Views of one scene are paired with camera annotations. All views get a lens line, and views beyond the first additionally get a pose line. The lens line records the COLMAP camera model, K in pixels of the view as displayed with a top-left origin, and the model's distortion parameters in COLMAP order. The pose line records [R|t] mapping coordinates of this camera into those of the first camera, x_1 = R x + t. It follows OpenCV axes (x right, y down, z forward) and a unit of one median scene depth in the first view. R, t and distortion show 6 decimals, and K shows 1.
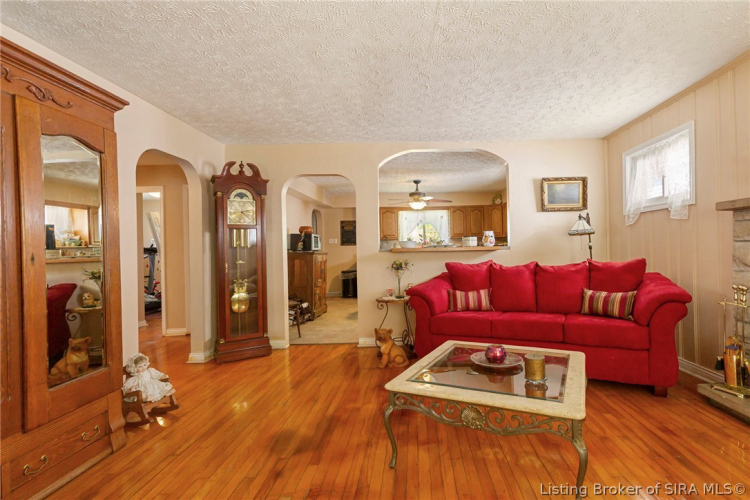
lens RADIAL K [[390.0, 0, 383.1], [0, 390.0, 250.1], [0, 0, 1]] dist [-0.012217, 0.002127]
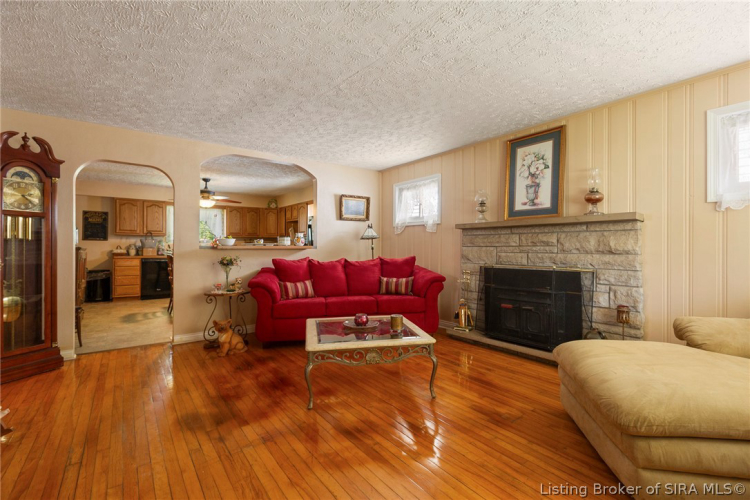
lens RADIAL K [[390.0, 0, 376.4], [0, 390.0, 250.0], [0, 0, 1]] dist [-0.012217, 0.002127]
pose [[0.775755, 0.018298, 0.630769, -0.360151], [-0.018159, 0.999813, -0.006670, 0.008556], [-0.630773, -0.006280, 0.775942, -0.100966]]
